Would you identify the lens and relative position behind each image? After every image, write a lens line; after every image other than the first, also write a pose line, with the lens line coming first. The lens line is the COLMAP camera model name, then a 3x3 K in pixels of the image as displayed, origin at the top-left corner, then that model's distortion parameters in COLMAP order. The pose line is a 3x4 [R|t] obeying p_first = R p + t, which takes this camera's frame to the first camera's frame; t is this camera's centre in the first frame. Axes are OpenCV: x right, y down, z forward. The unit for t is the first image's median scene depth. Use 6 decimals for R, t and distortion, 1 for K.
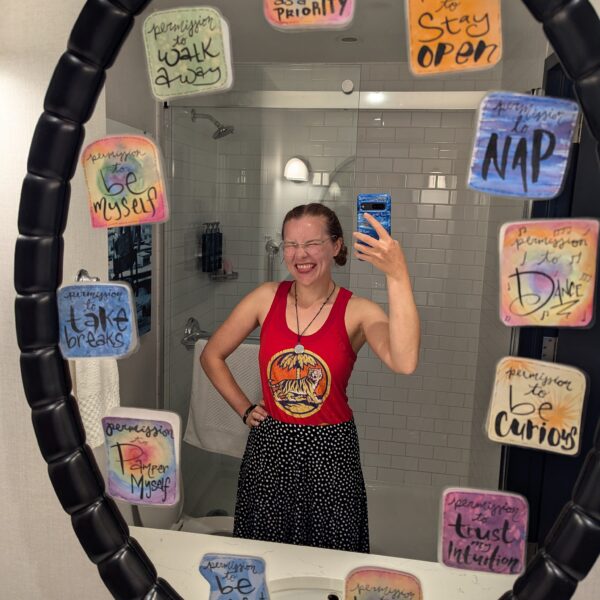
lens RADIAL K [[630.6, 0, 300.0], [0, 630.6, 300.0], [0, 0, 1]] dist [-0.011644, -0.024235]
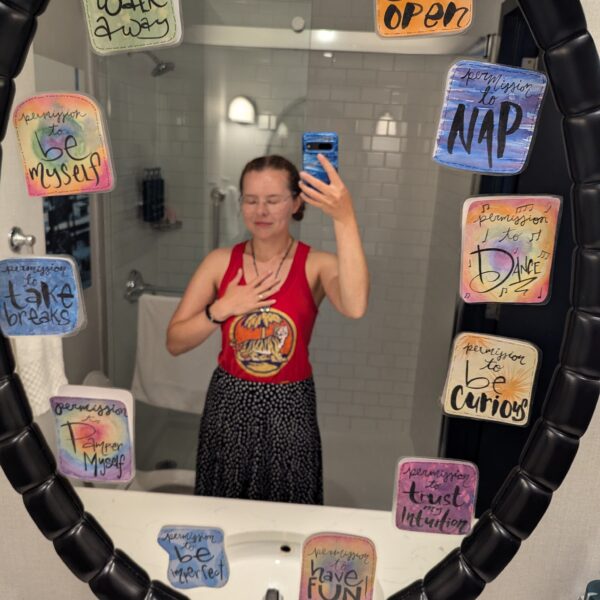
lens RADIAL K [[630.6, 0, 300.0], [0, 630.6, 300.0], [0, 0, 1]] dist [-0.011644, -0.024235]
pose [[0.994317, -0.009887, 0.105999, -0.037833], [-0.004496, 0.990891, 0.134594, -0.092082], [-0.106364, -0.134305, 0.985215, 0.039845]]
